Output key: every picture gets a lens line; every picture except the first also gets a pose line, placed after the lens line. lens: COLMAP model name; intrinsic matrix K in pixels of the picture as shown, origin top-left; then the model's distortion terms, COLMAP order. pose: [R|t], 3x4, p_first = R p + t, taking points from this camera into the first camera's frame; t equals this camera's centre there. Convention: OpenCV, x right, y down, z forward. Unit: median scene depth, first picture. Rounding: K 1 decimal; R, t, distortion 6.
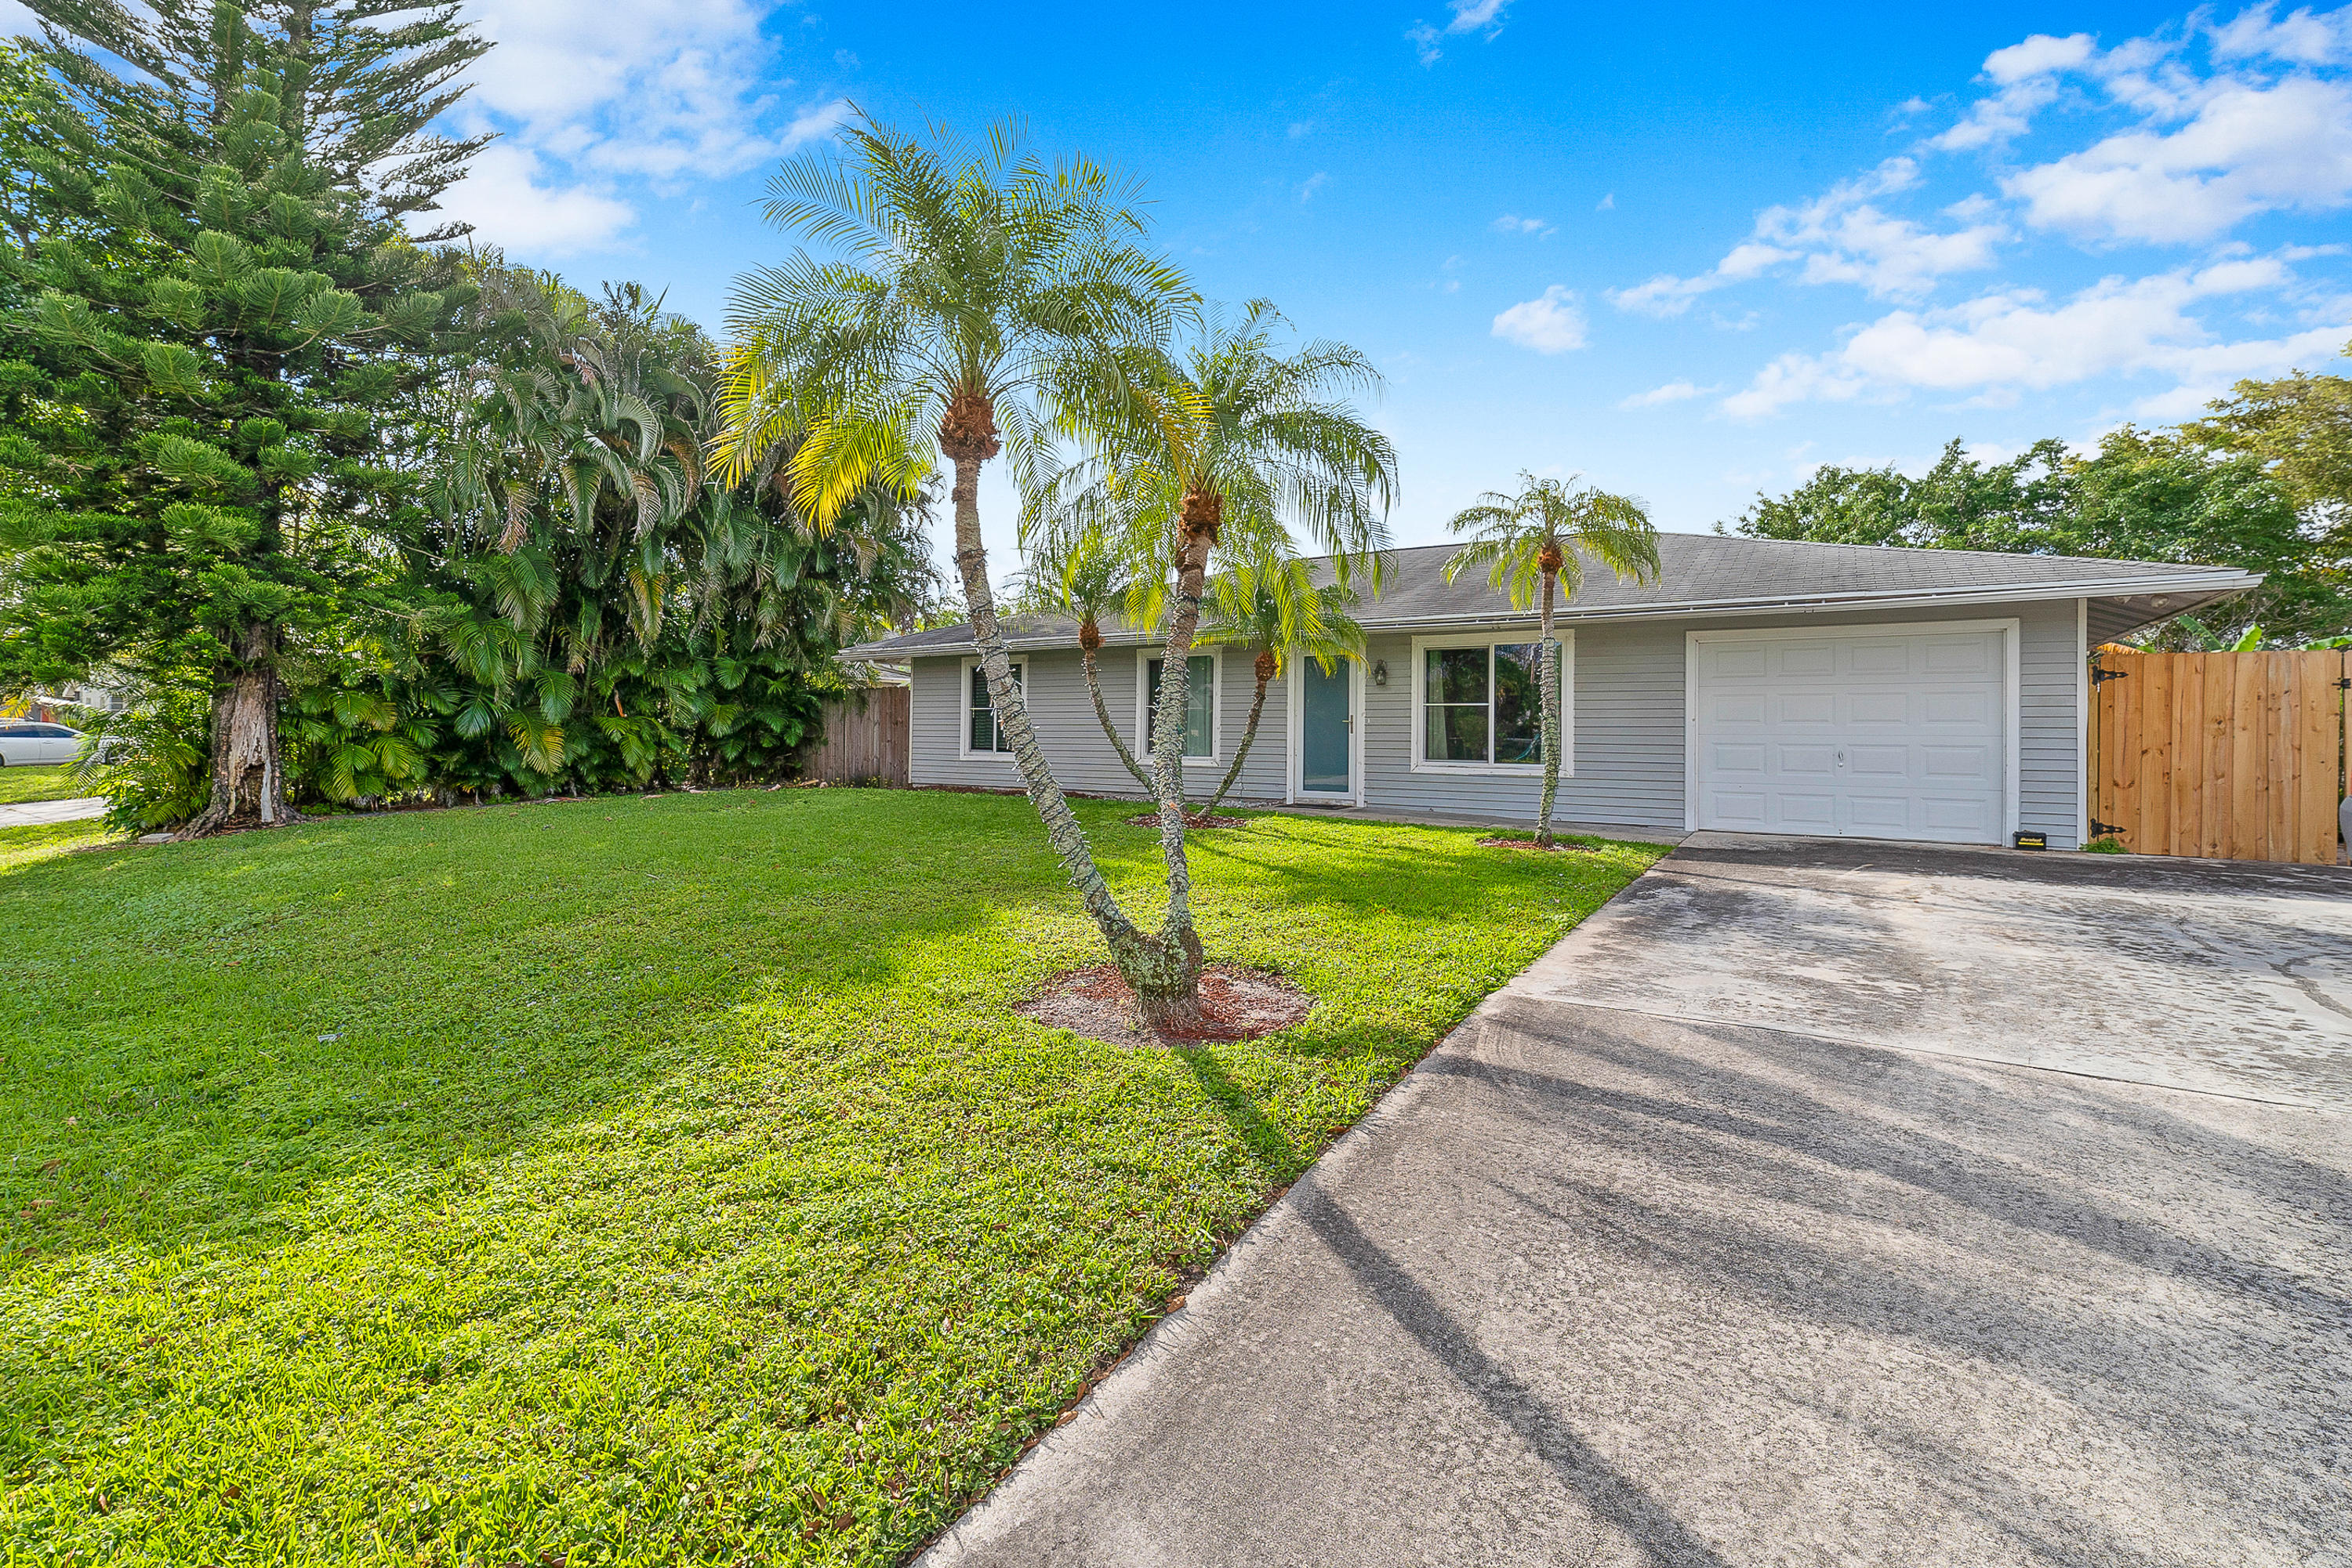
lens RADIAL K [[936.4, 0, 1182.1], [0, 936.4, 750.8], [0, 0, 1]] dist [-0.000201, 0.000016]
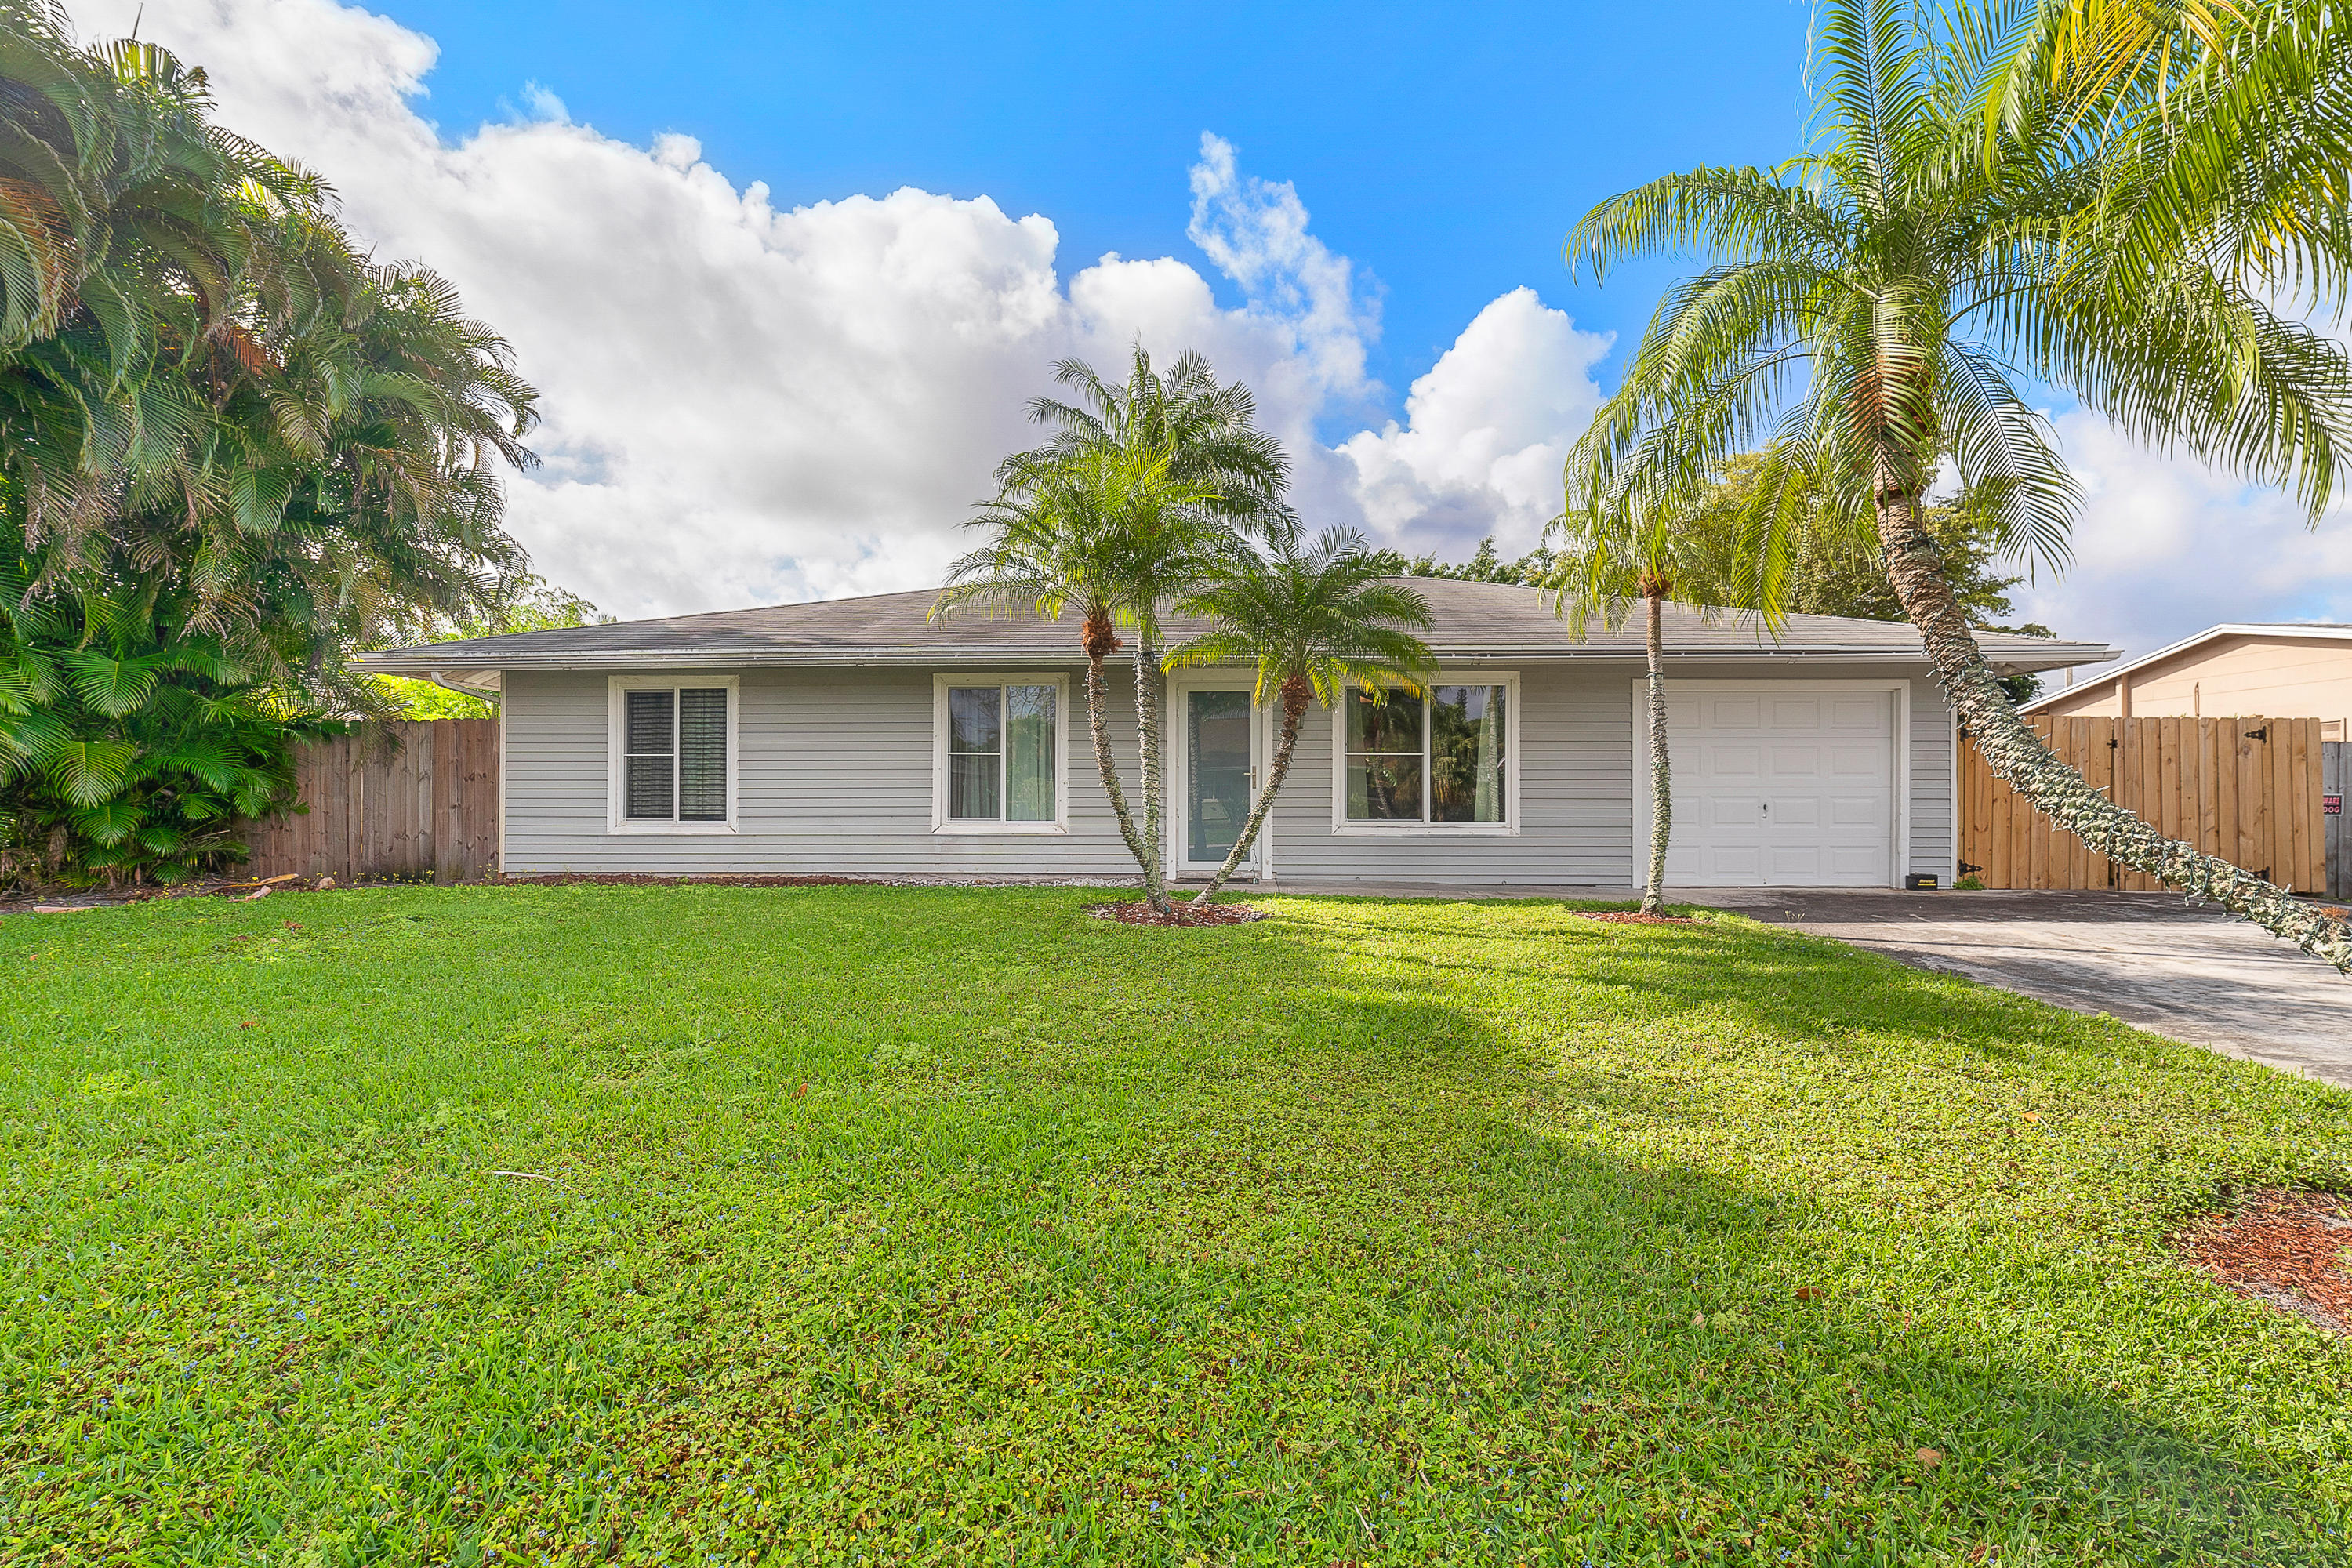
lens RADIAL K [[993.4, 0, 1177.0], [0, 993.4, 795.2], [0, 0, 1]] dist [-0.000752, 0.000226]
pose [[0.873941, -0.008915, 0.485950, -0.232069], [0.015074, 0.999848, -0.008768, -0.004841], [-0.485798, 0.014988, 0.873943, 0.221530]]
